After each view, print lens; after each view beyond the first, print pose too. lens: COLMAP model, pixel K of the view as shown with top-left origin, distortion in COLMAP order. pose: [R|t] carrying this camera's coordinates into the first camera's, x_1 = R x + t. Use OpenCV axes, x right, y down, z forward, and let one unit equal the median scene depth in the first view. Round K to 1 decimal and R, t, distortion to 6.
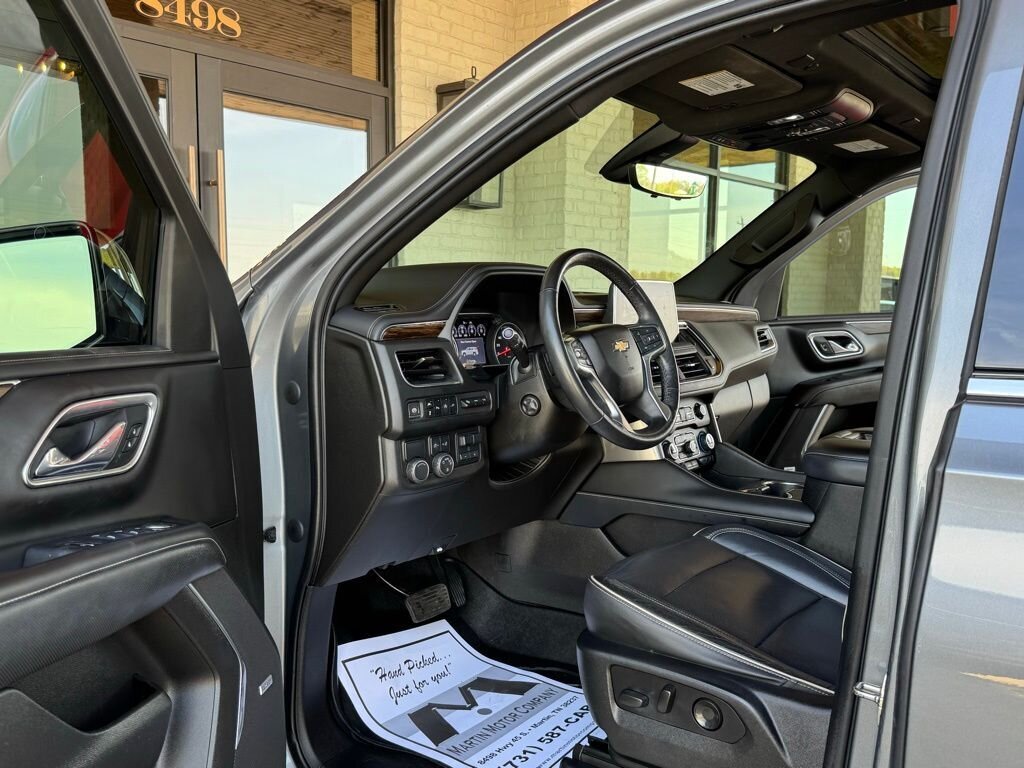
lens RADIAL K [[911.3, 0, 506.7], [0, 911.3, 385.9], [0, 0, 1]] dist [0.070475, -0.101213]
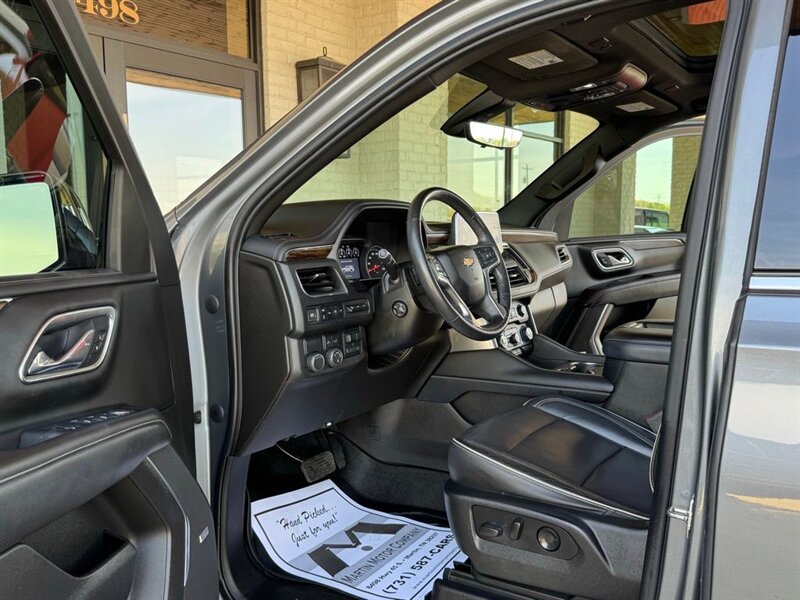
lens RADIAL K [[712.0, 0, 402.5], [0, 712.0, 298.6], [0, 0, 1]] dist [0.070475, -0.101213]
pose [[0.996661, -0.026906, 0.077086, -0.047149], [0.026769, 0.999638, 0.002808, 0.003613], [-0.077133, -0.000735, 0.997021, -0.006796]]
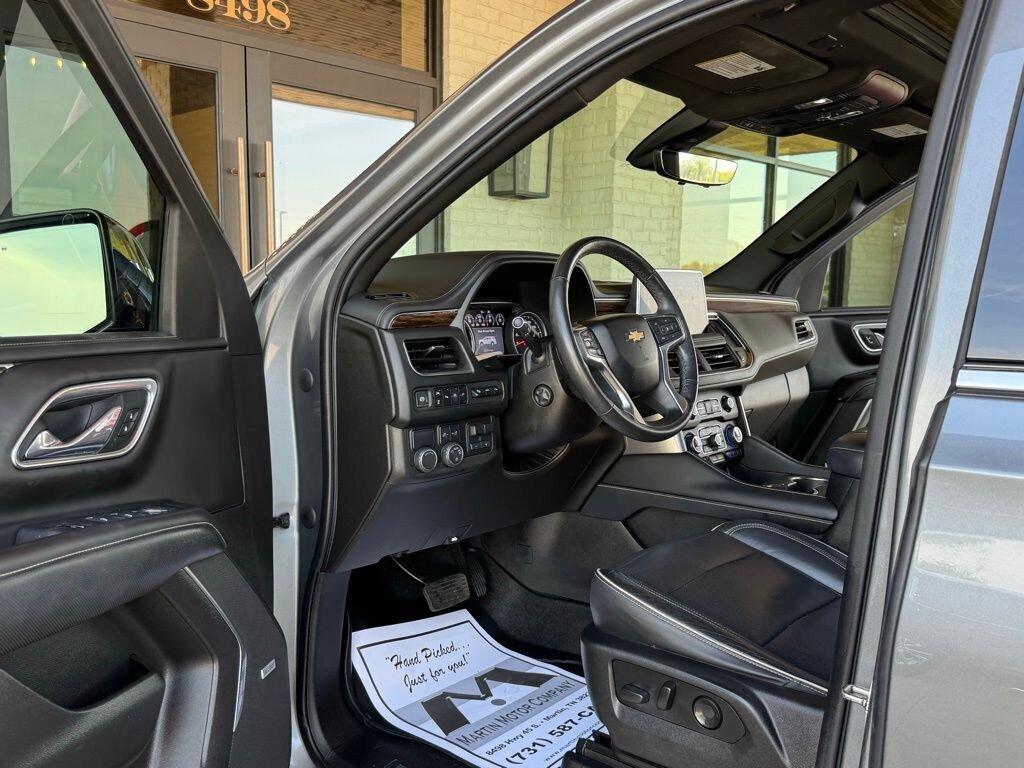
lens RADIAL K [[911.3, 0, 508.0], [0, 911.3, 385.8], [0, 0, 1]] dist [0.070475, -0.101213]
pose [[0.997875, 0.010222, -0.064351, 0.051753], [-0.009632, 0.999909, 0.009482, 0.001865], [0.064442, -0.008842, 0.997882, 0.010533]]
